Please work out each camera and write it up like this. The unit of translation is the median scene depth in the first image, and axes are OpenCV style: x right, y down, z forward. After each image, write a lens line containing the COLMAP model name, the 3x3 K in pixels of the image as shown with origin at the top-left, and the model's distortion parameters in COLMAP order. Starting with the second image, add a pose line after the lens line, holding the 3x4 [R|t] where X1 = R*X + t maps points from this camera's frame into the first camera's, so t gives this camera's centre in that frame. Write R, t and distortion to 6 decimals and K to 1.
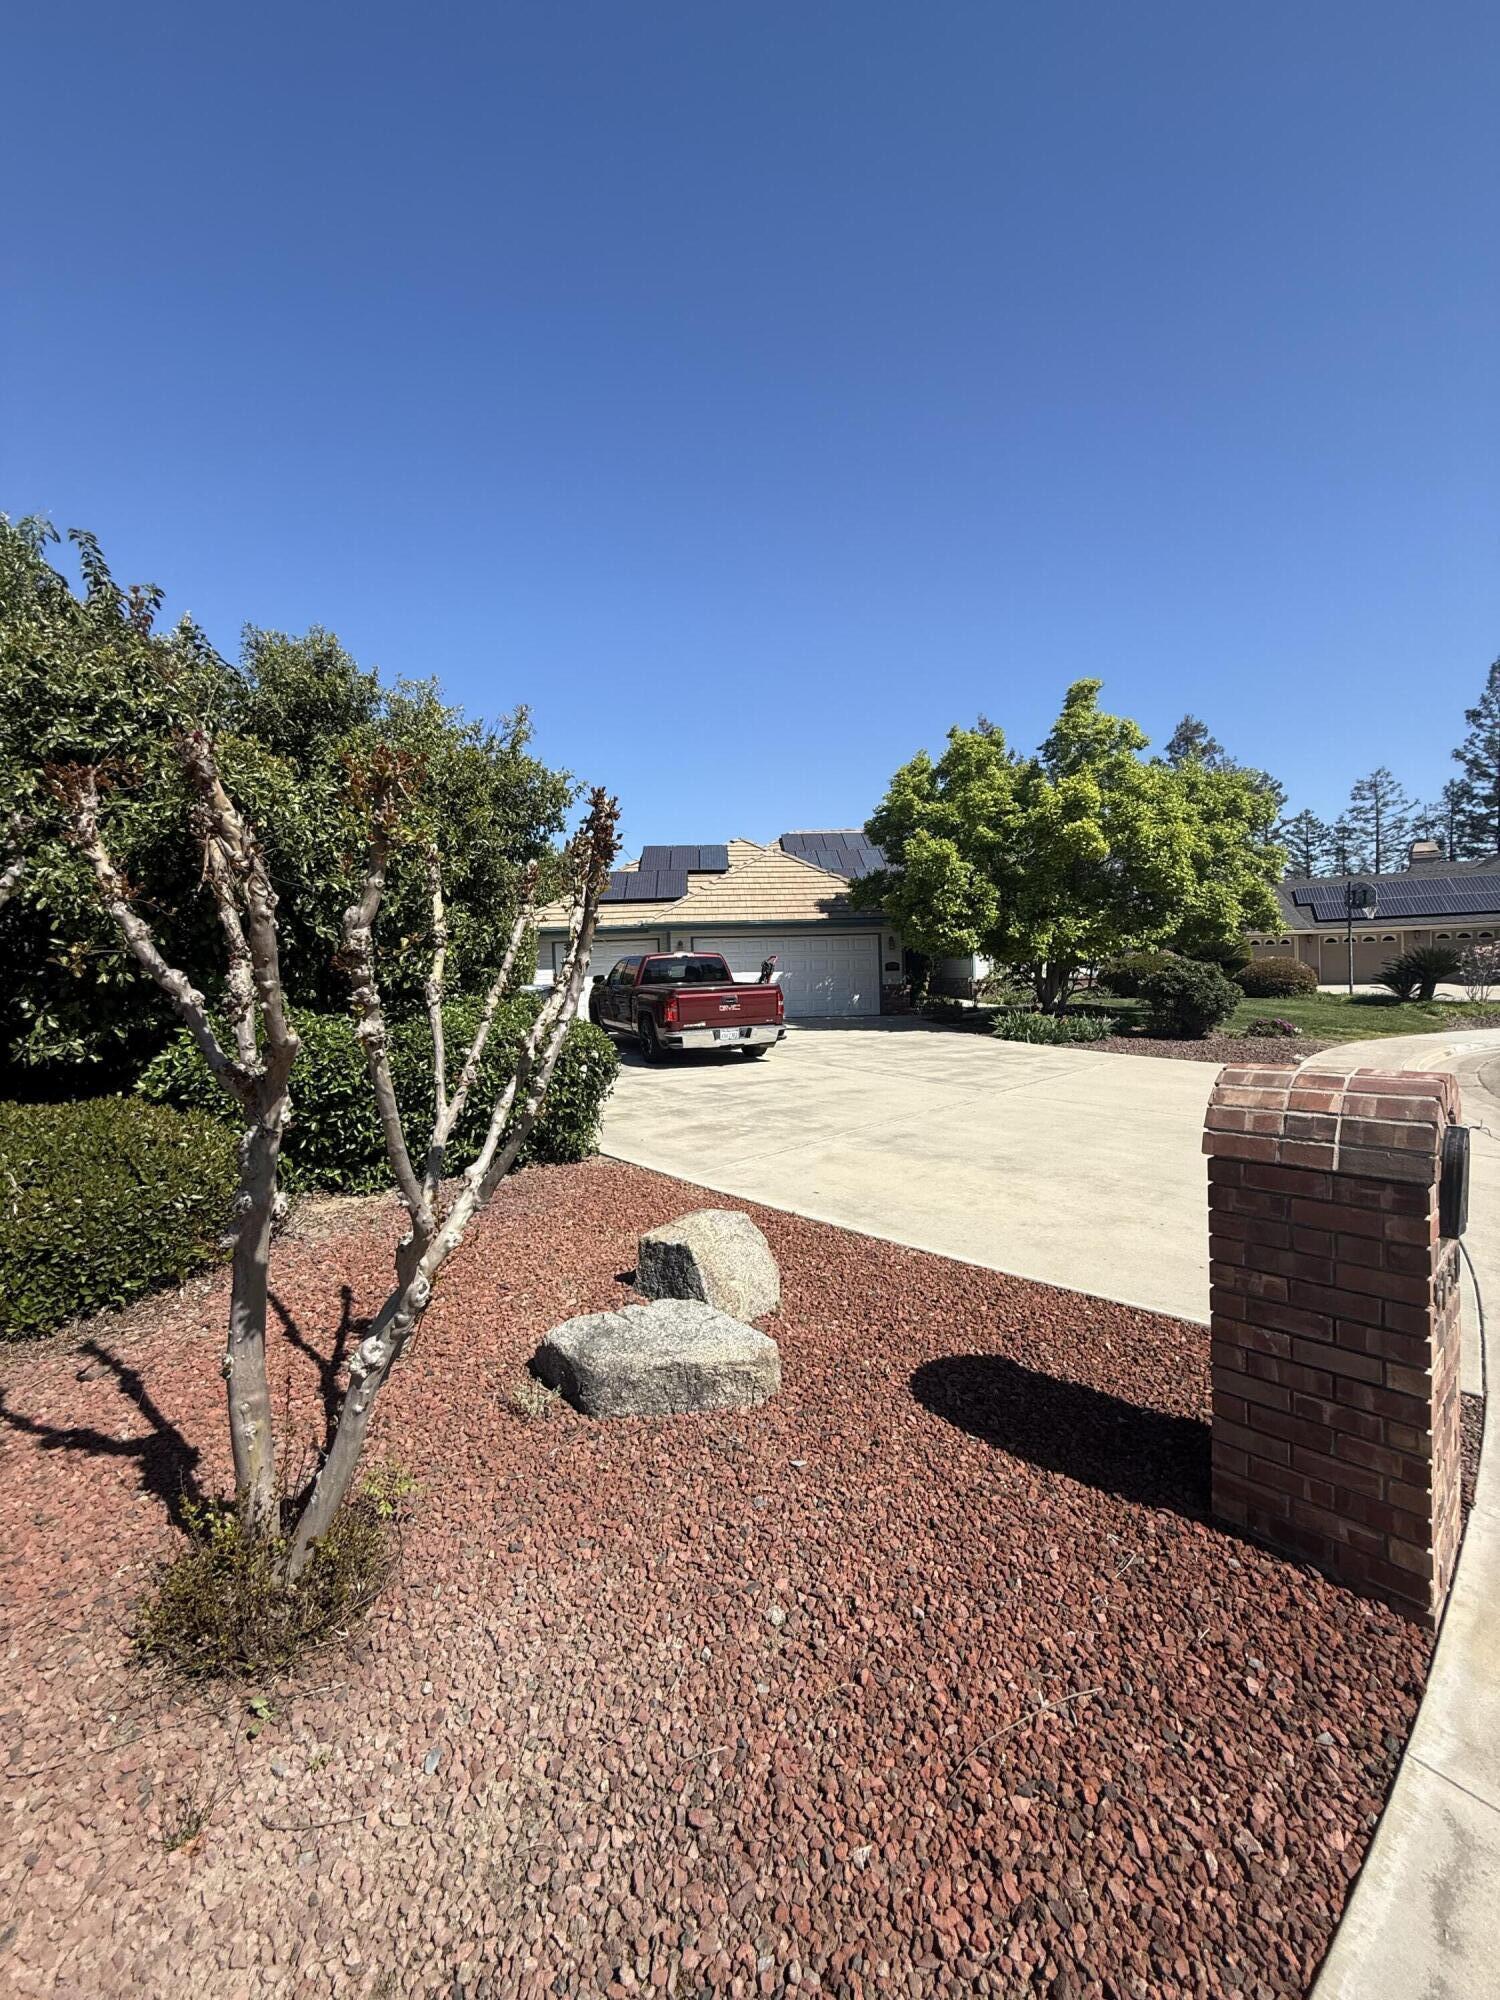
lens RADIAL K [[826.5, 0, 752.1], [0, 826.5, 986.1], [0, 0, 1]] dist [-0.011577, -0.000480]
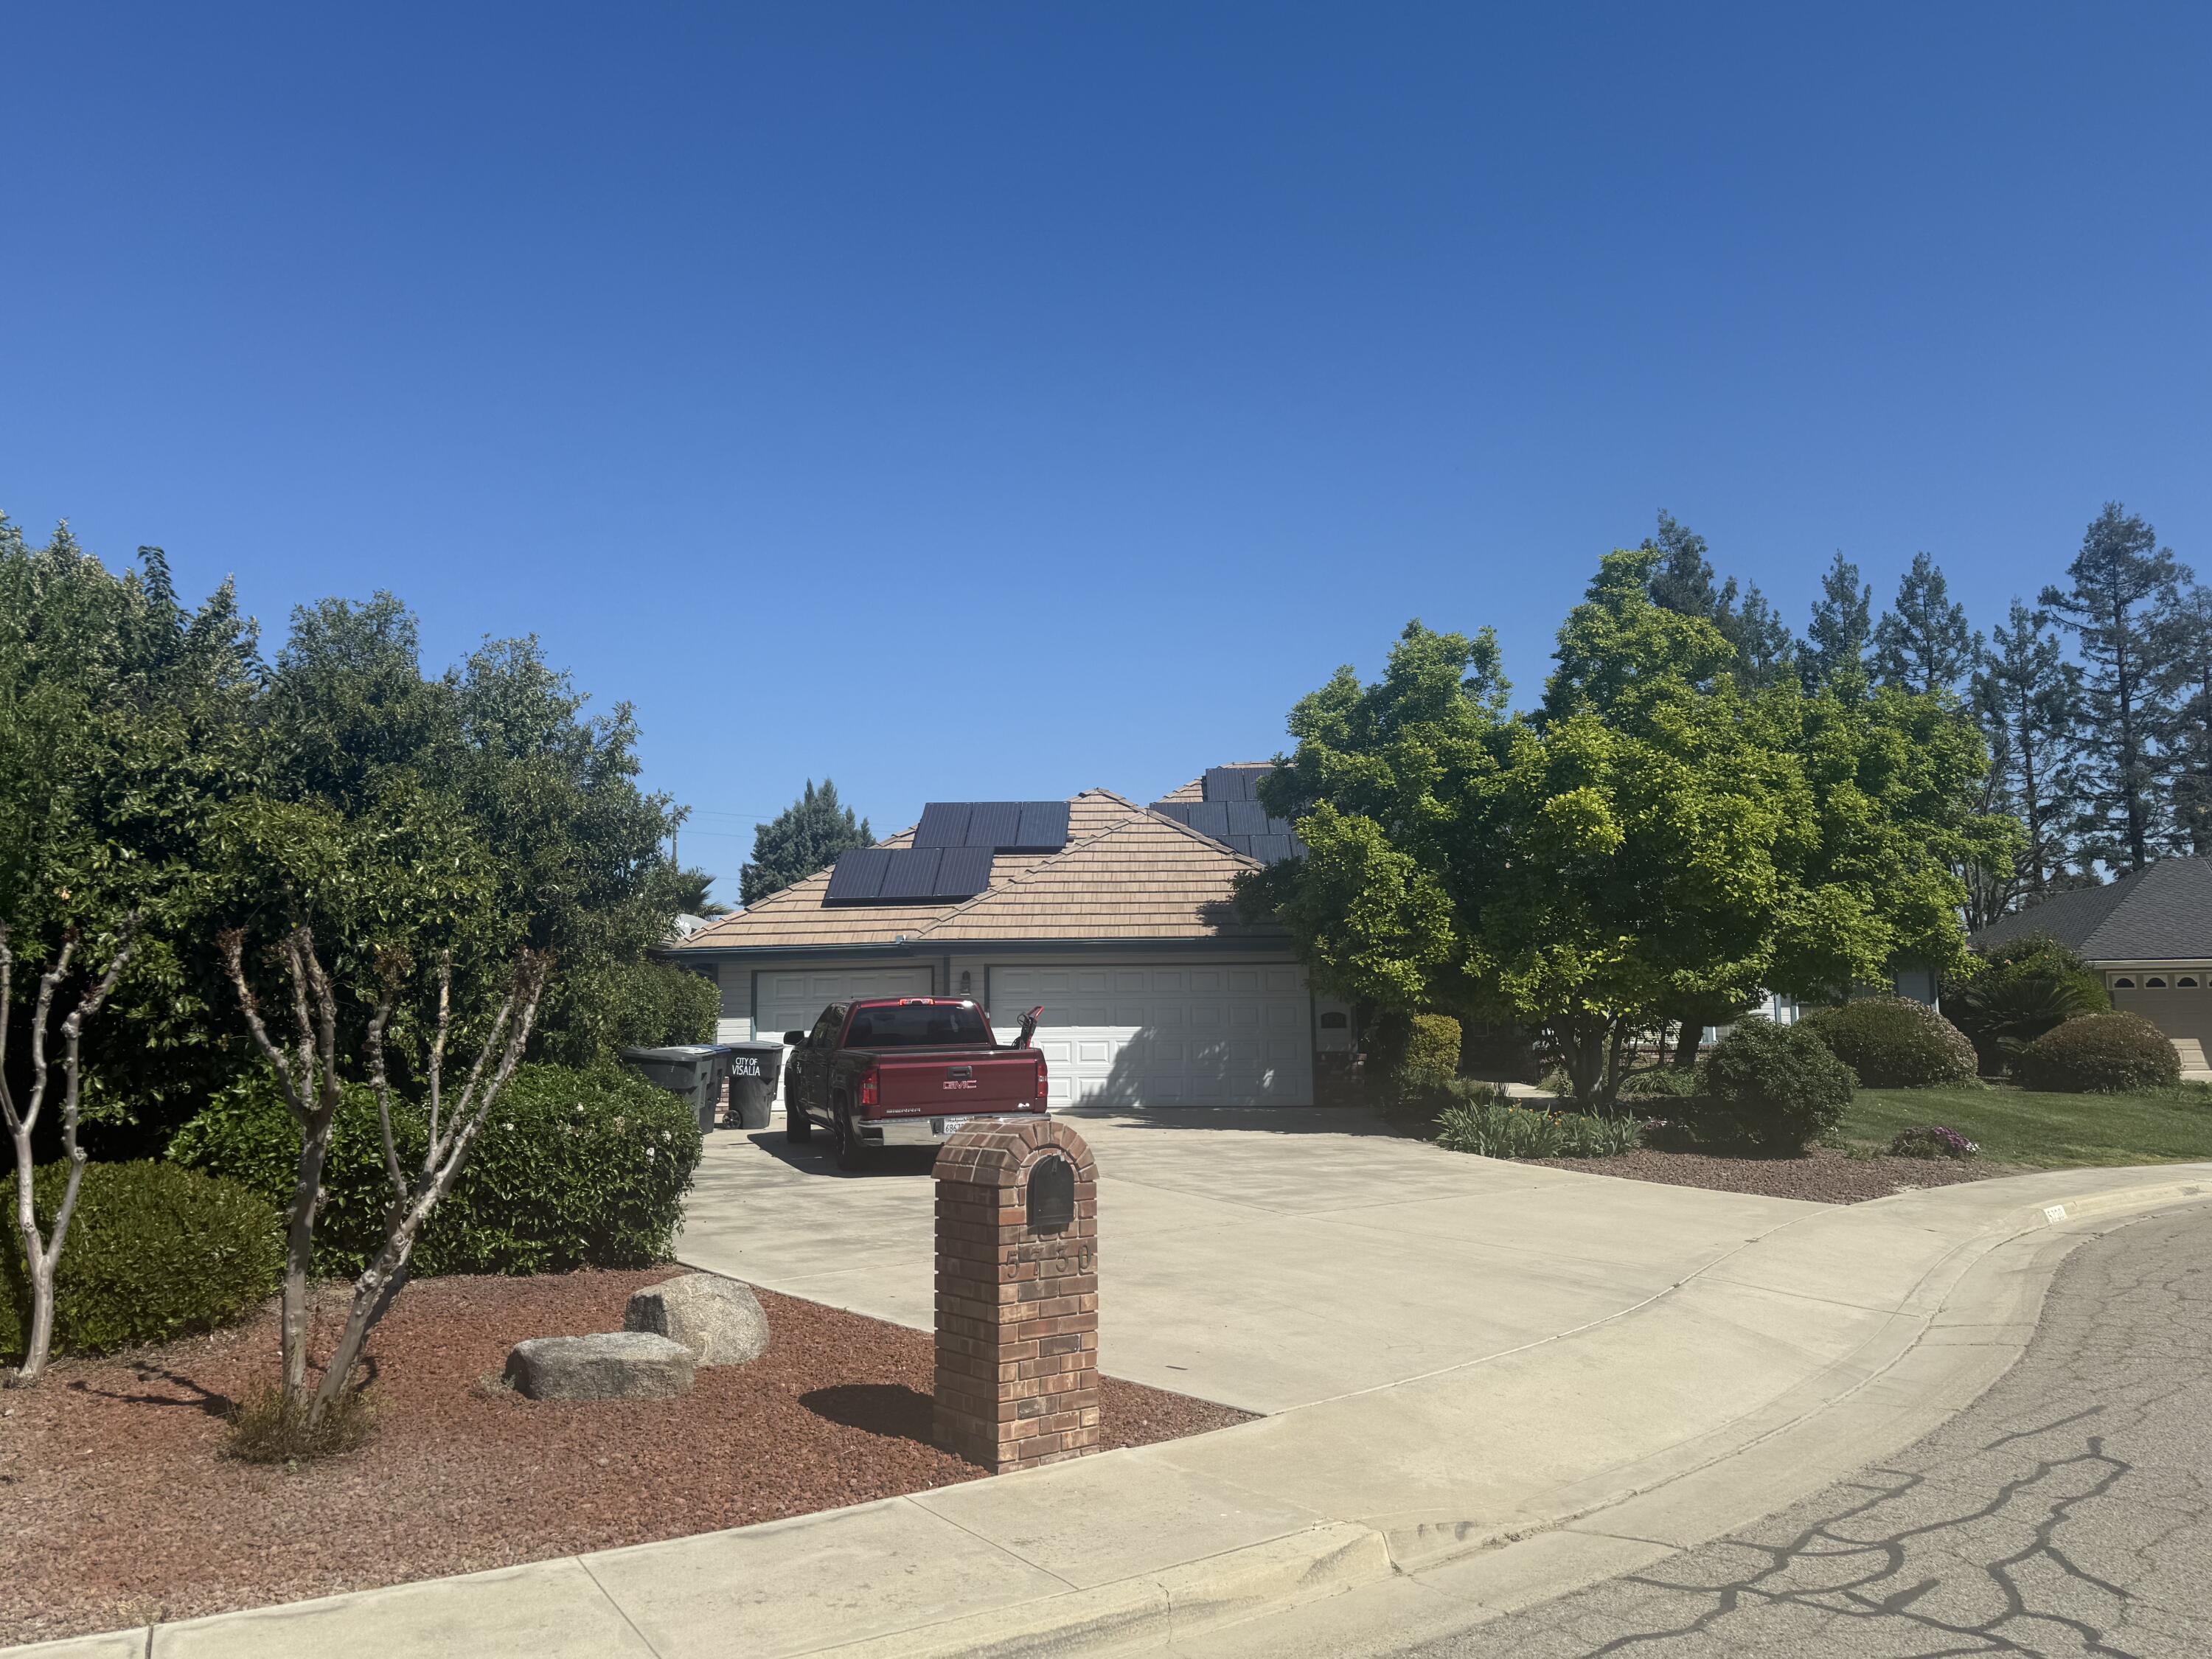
lens RADIAL K [[1719.5, 0, 1106.0], [0, 1719.5, 829.5], [0, 0, 1]] dist [0.063644, -0.120237]
pose [[0.996793, 0.005014, -0.079860, 0.403867], [-0.015035, 0.991995, -0.125382, -0.013374], [0.078592, 0.126181, 0.988889, -0.766743]]
